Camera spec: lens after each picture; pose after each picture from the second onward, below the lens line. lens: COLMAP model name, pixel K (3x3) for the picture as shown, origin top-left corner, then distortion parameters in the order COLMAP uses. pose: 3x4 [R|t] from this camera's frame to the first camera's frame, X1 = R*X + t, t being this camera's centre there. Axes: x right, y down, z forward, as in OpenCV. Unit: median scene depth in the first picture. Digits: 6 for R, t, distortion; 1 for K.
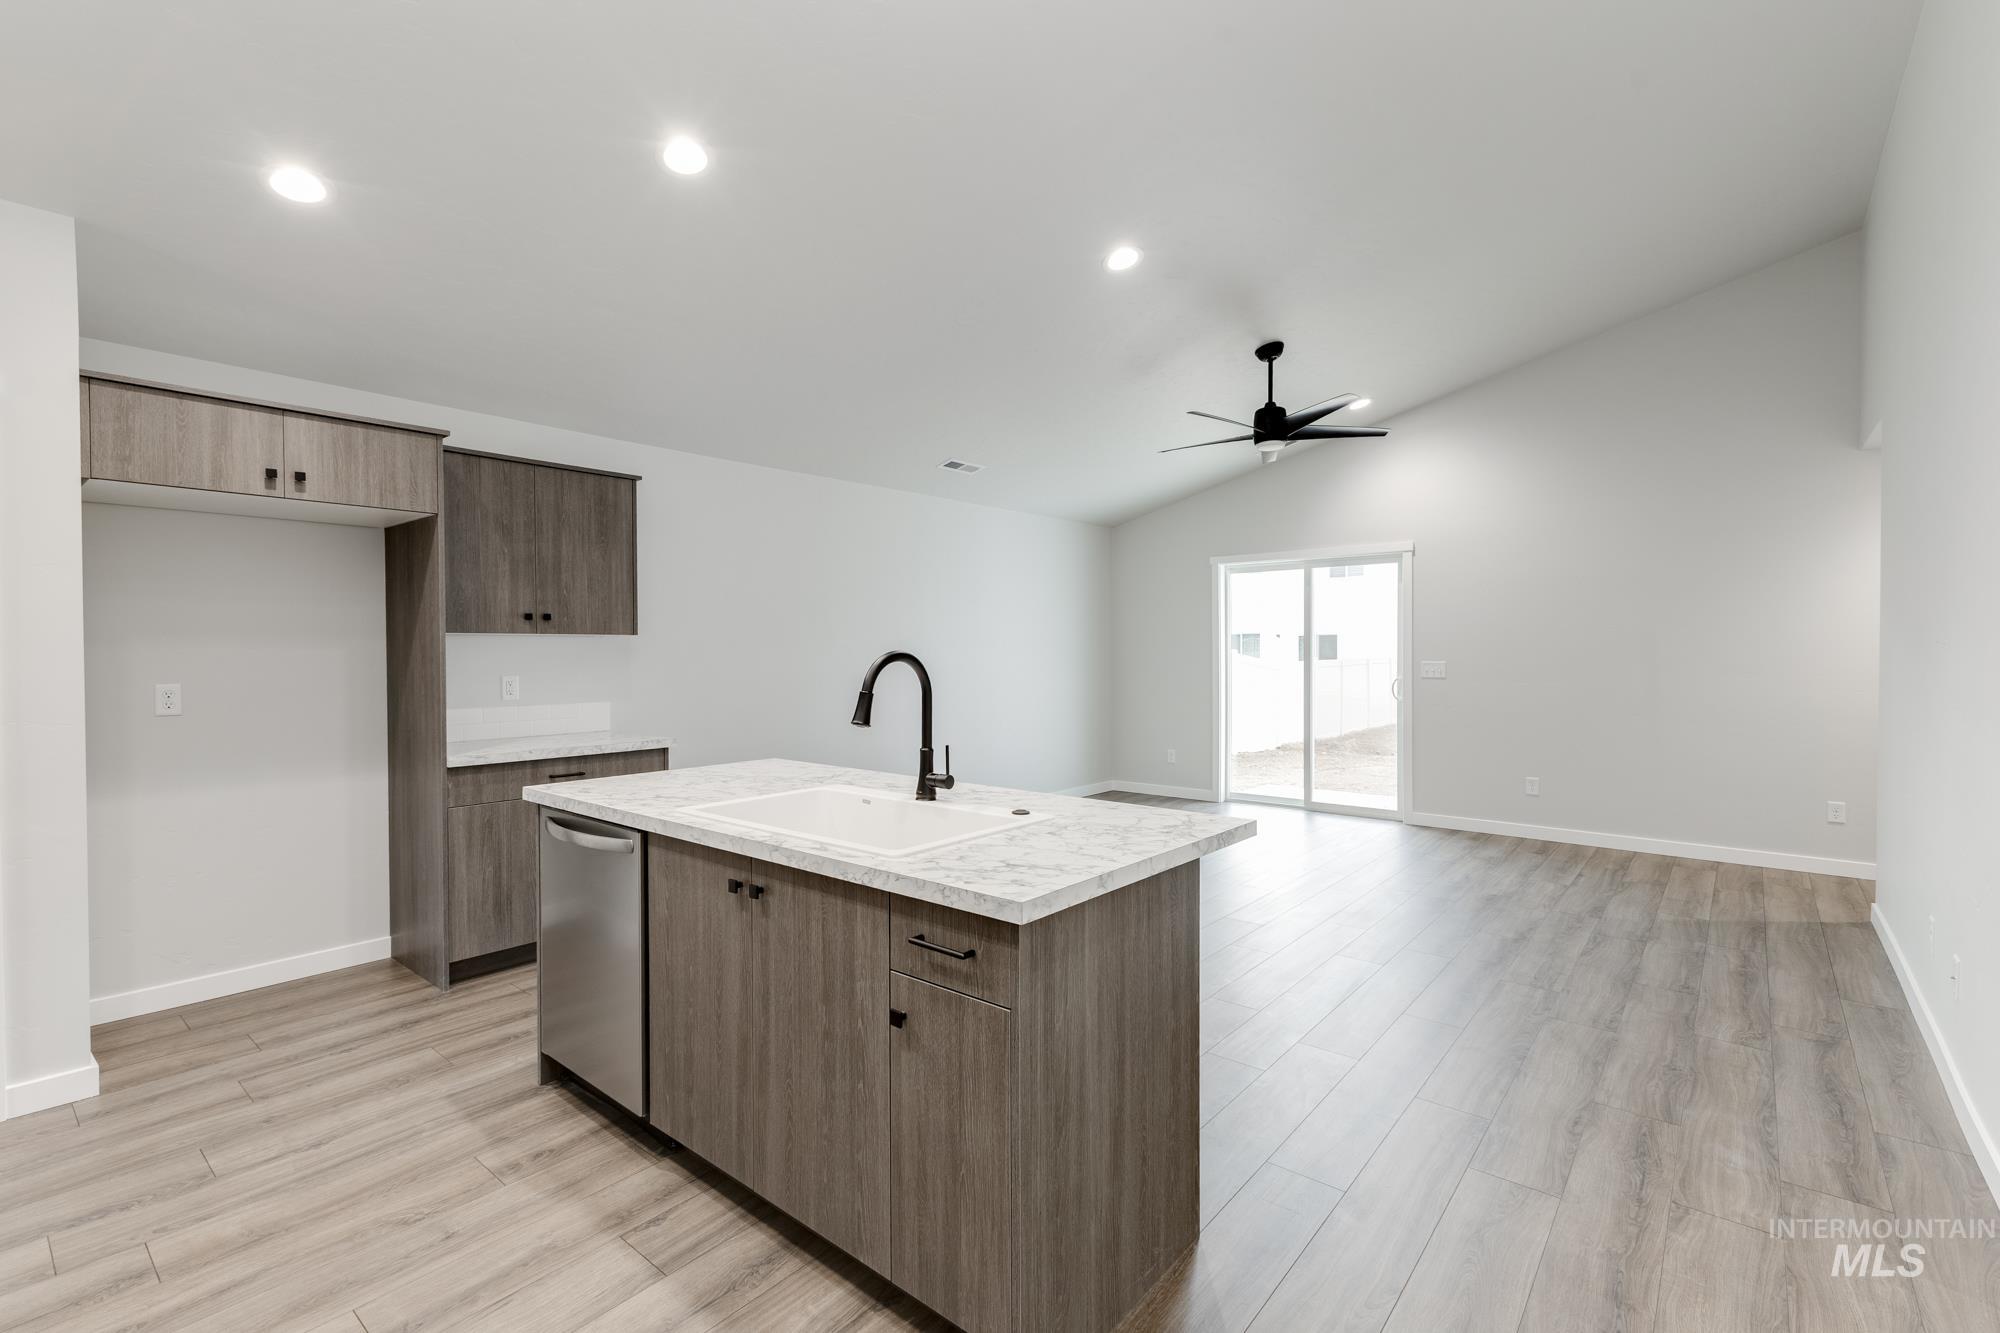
lens RADIAL K [[891.1, 0, 1000.0], [0, 891.1, 666.5], [0, 0, 1]] dist [0.009390, -0.000005]
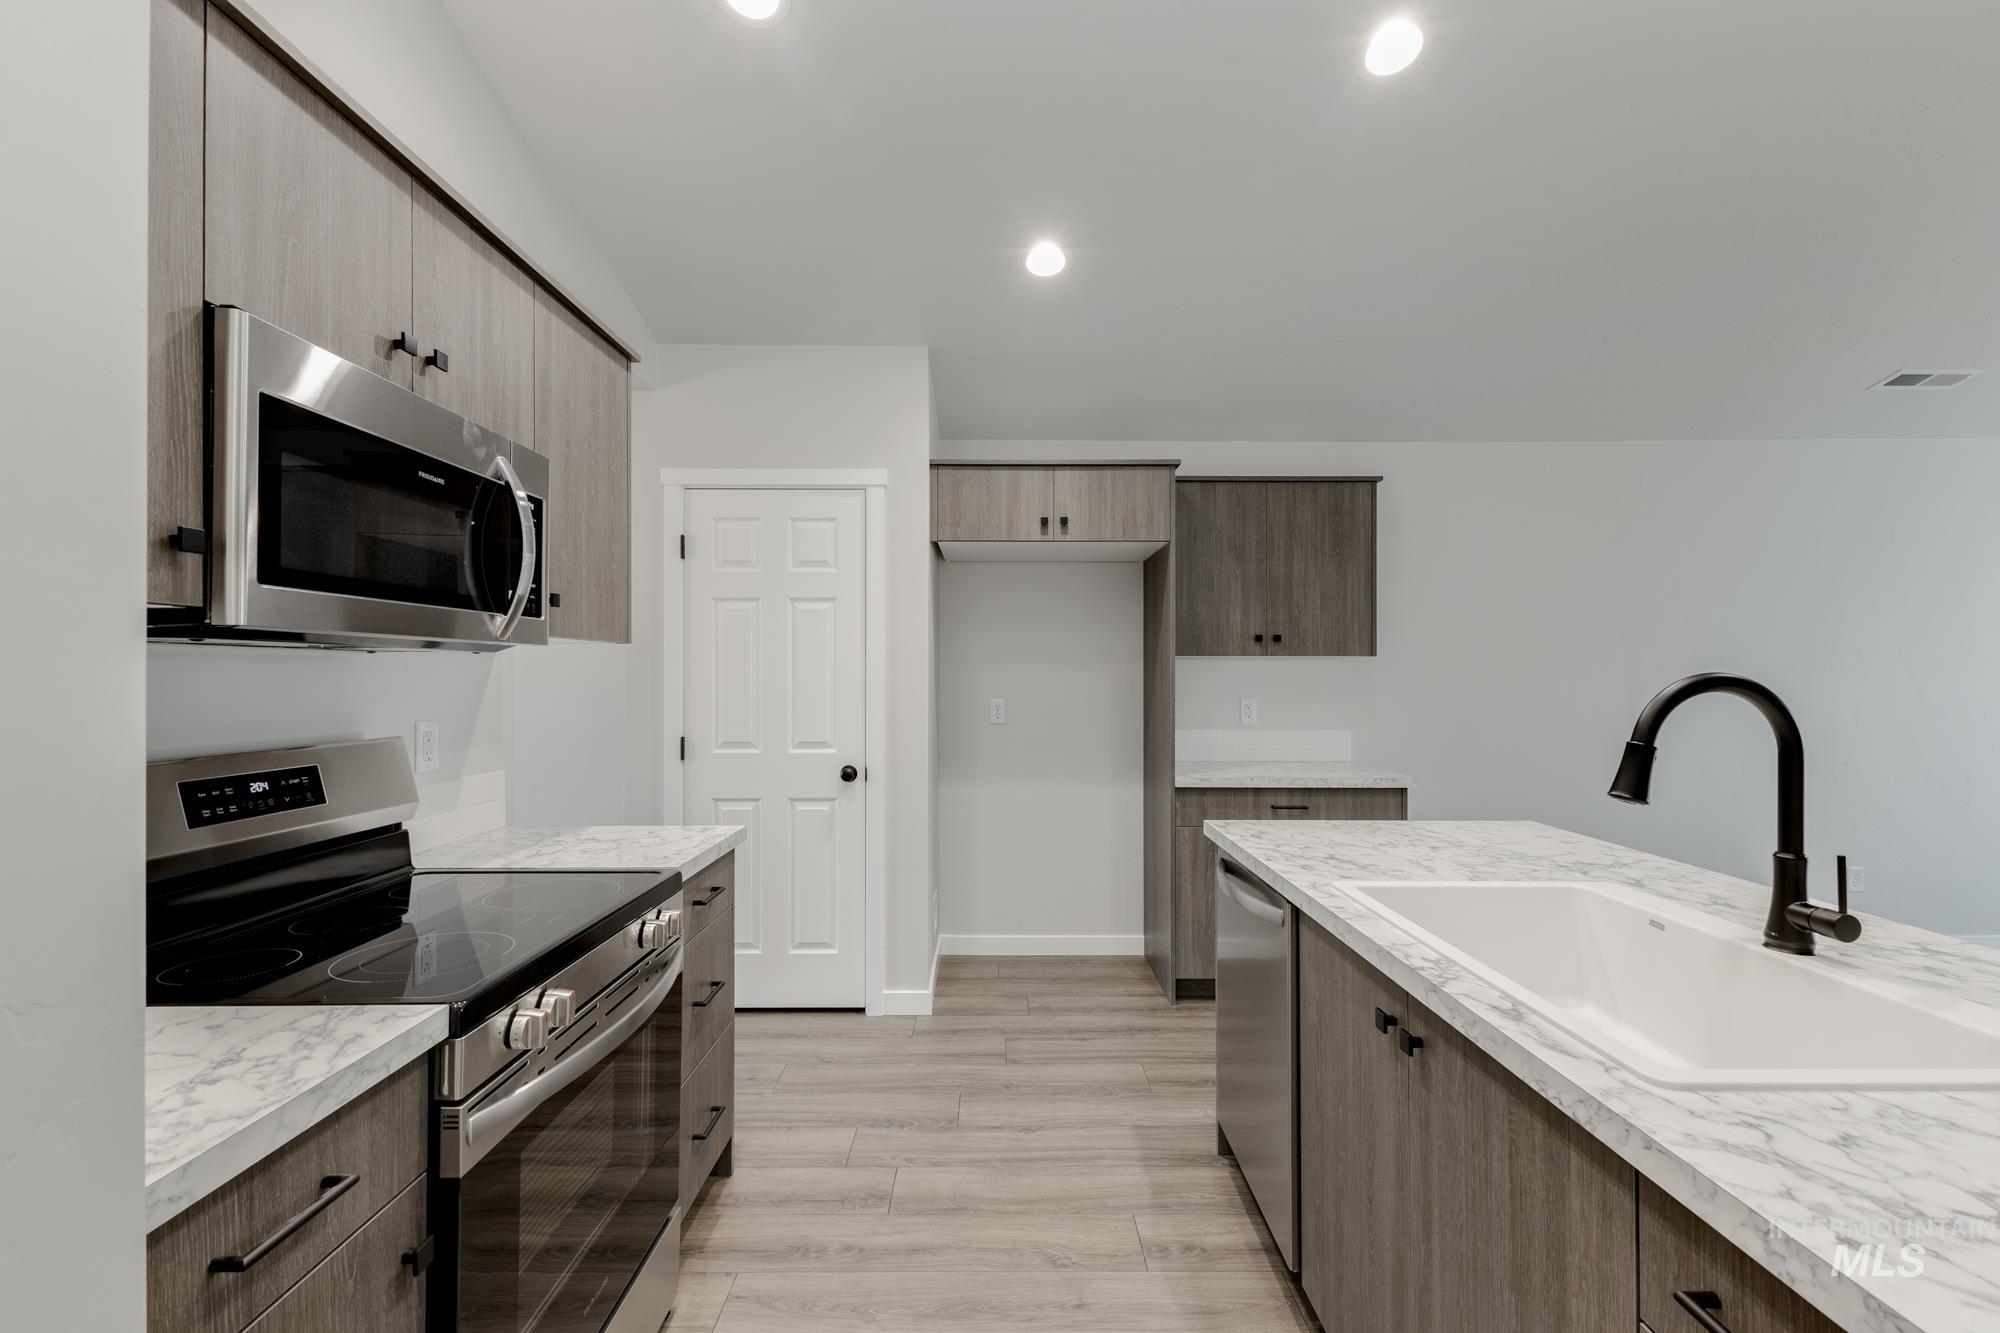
lens RADIAL K [[862.8, 0, 995.1], [0, 862.8, 668.7], [0, 0, 1]] dist [0.008508, -0.000549]
pose [[0.642648, -0.001562, -0.766160, 0.009564], [-0.018197, 0.999685, -0.017301, -0.001908], [0.765946, 0.025060, 0.642417, 0.240480]]
